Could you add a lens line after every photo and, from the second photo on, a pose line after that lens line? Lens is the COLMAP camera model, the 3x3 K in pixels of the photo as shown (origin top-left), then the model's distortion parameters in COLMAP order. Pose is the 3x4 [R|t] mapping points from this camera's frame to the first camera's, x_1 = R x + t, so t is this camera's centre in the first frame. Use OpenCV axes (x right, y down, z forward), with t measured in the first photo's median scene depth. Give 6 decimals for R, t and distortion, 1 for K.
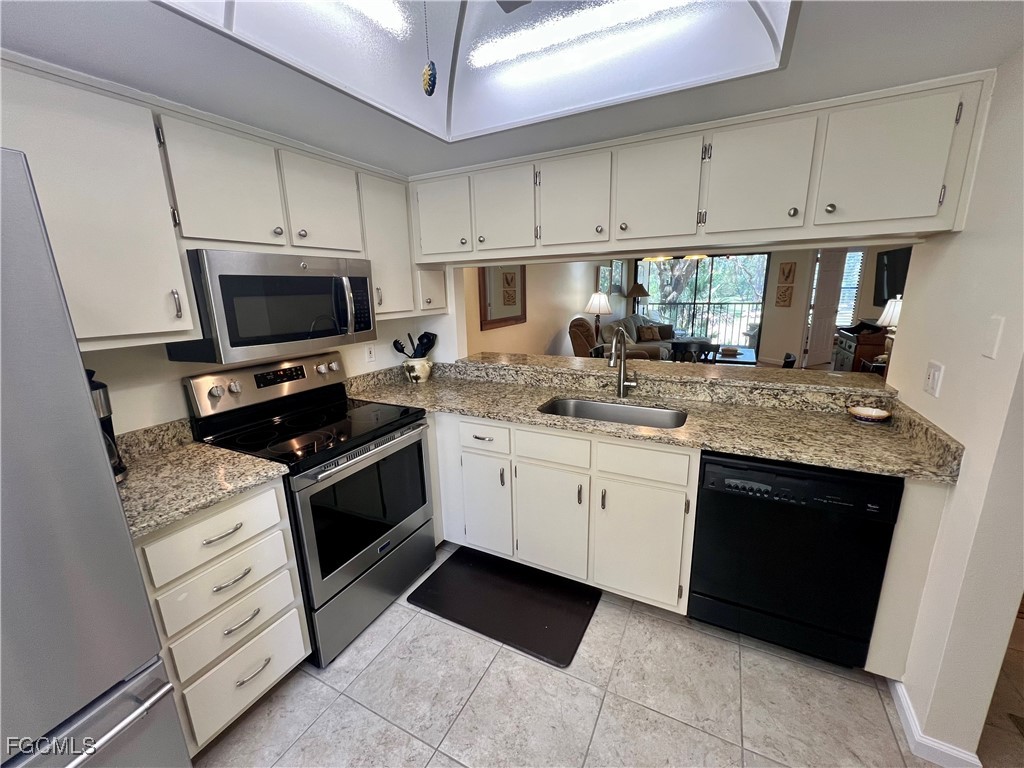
lens RADIAL K [[411.9, 0, 511.1], [0, 411.9, 386.6], [0, 0, 1]] dist [-0.000153, 0.000355]
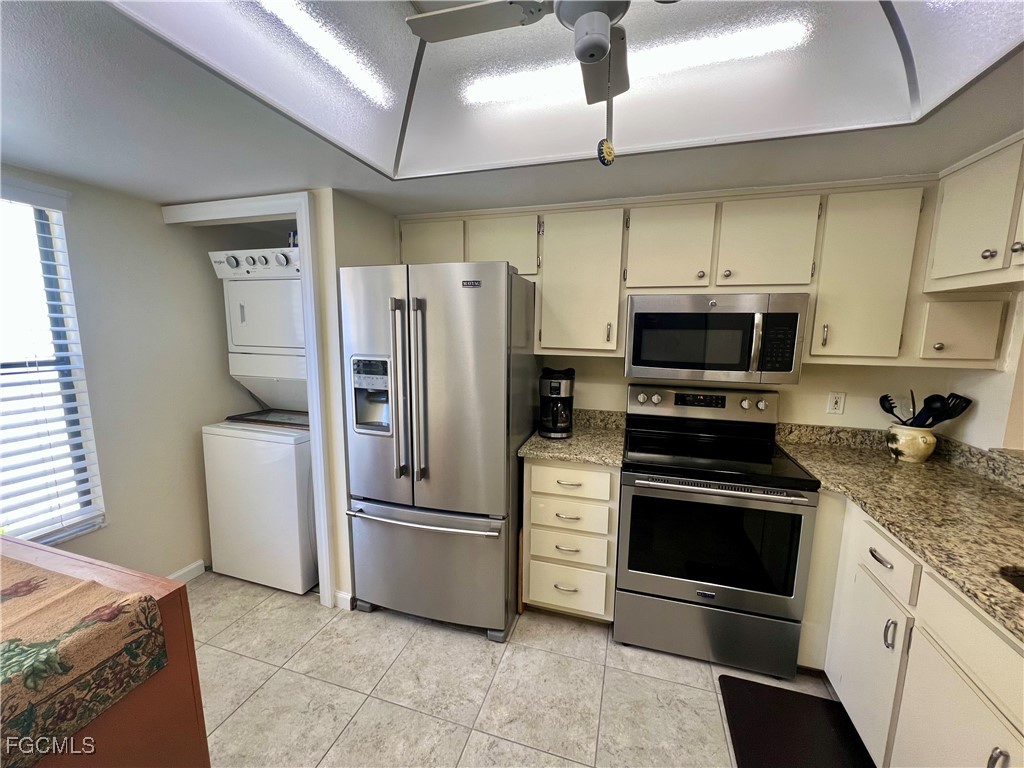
lens RADIAL K [[411.9, 0, 511.1], [0, 411.9, 386.6], [0, 0, 1]] dist [-0.000153, 0.000355]
pose [[0.176069, 0.171416, -0.969338, 0.442685], [-0.243505, 0.961702, 0.125835, -0.079461], [0.953785, 0.213883, 0.211067, 0.275147]]
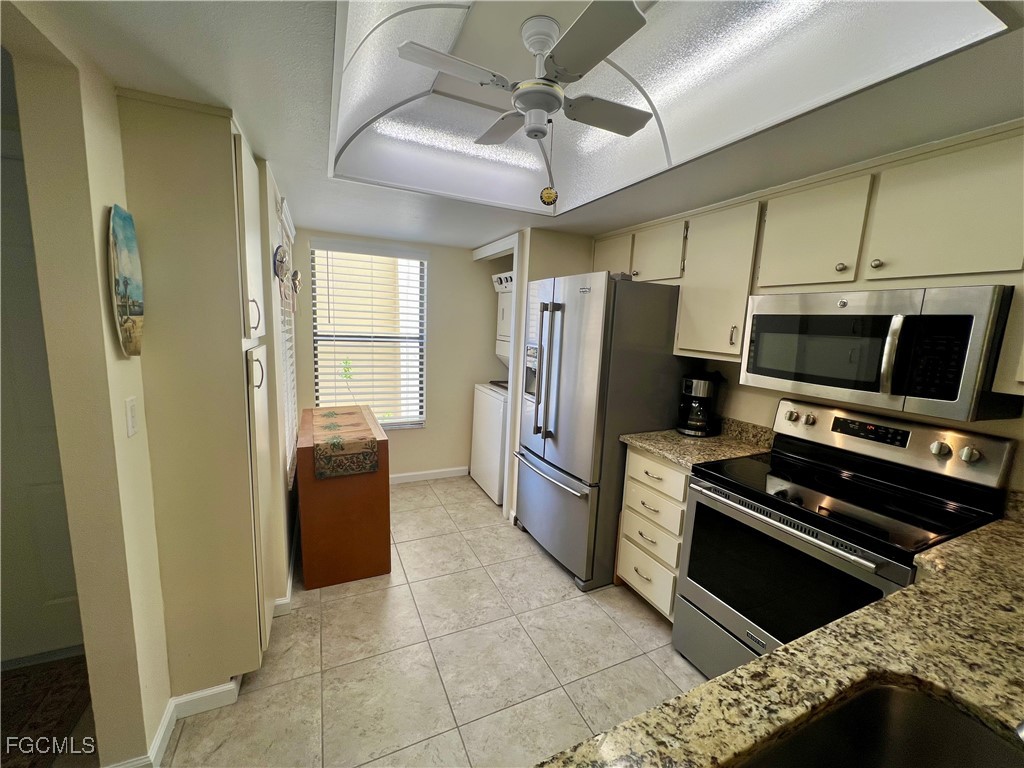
lens RADIAL K [[411.9, 0, 511.1], [0, 411.9, 386.6], [0, 0, 1]] dist [-0.000153, 0.000355]
pose [[-0.610382, 0.123822, -0.782369, 0.558962], [-0.209306, 0.927388, 0.310068, -0.225940], [0.763953, 0.353015, -0.540145, 0.890301]]
